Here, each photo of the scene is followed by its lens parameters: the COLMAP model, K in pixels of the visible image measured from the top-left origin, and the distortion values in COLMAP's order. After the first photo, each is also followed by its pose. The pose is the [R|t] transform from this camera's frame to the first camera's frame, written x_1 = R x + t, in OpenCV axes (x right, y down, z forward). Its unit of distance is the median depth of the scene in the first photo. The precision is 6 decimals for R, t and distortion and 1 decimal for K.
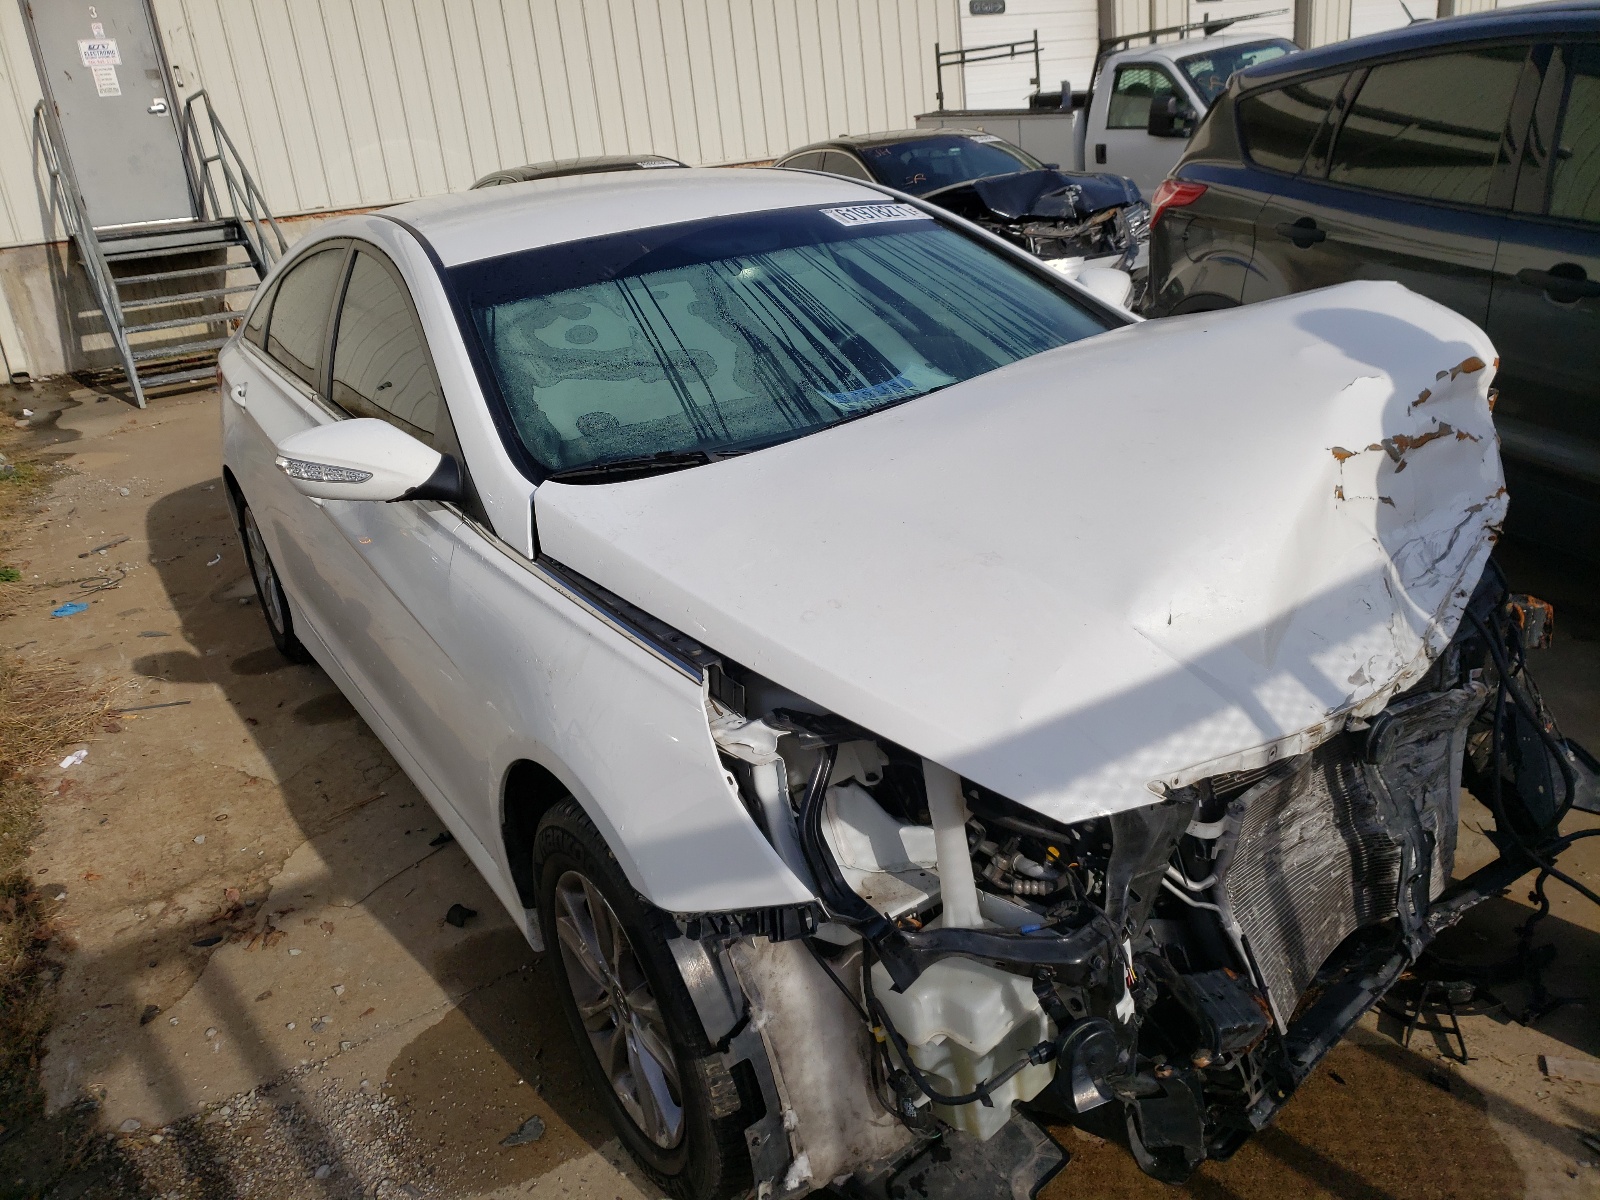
lens RADIAL K [[1278.9, 0, 793.4], [0, 1278.9, 608.6], [0, 0, 1]] dist [0.006634, -0.001240]
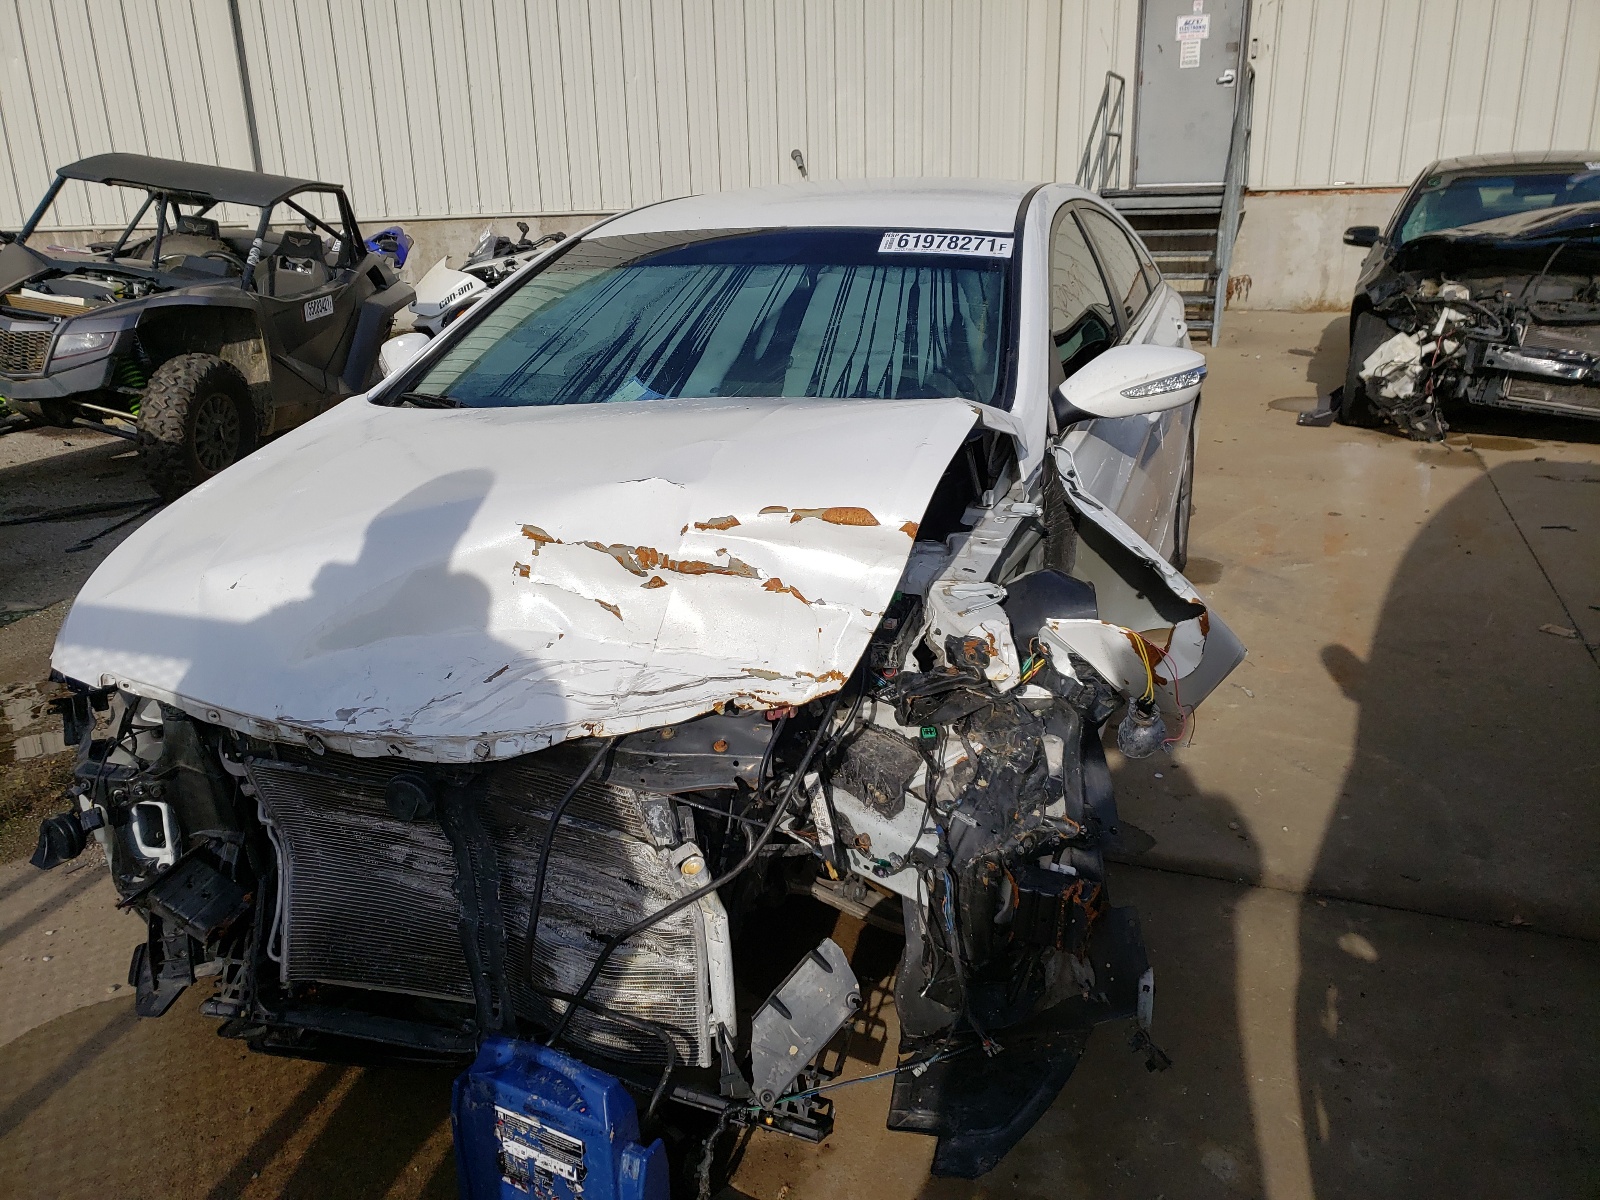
lens RADIAL K [[1221.3, 0, 800.0], [0, 1221.3, 600.0], [0, 0, 1]] dist [0.053242, -0.002015]
pose [[0.574083, 0.346839, -0.741709, 1.141074], [-0.320501, 0.928759, 0.186240, -0.284631], [0.753464, 0.130802, 0.644347, 0.502144]]
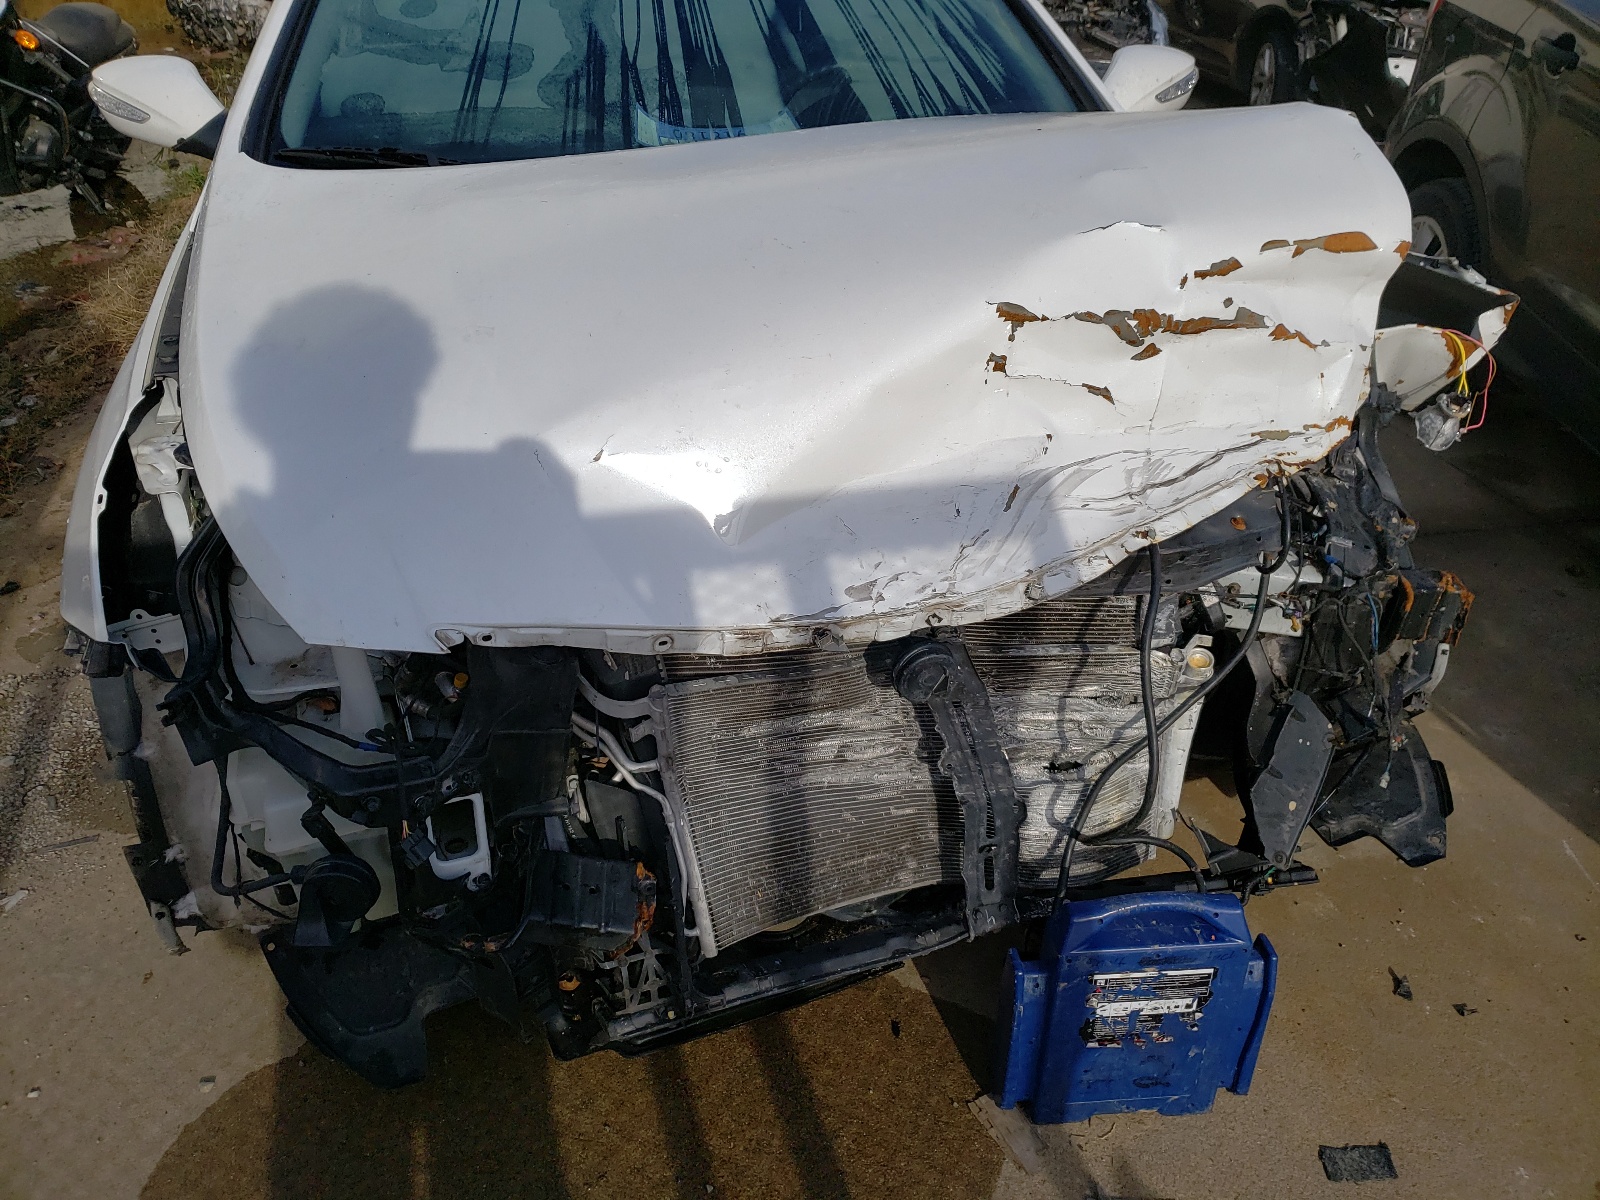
lens RADIAL K [[1278.9, 0, 793.4], [0, 1278.9, 608.6], [0, 0, 1]] dist [0.006634, -0.001240]
pose [[0.924820, 0.284594, -0.252419, 0.497433], [-0.231776, 0.947719, 0.219336, -0.082188], [0.301644, -0.144342, 0.942431, 0.194175]]
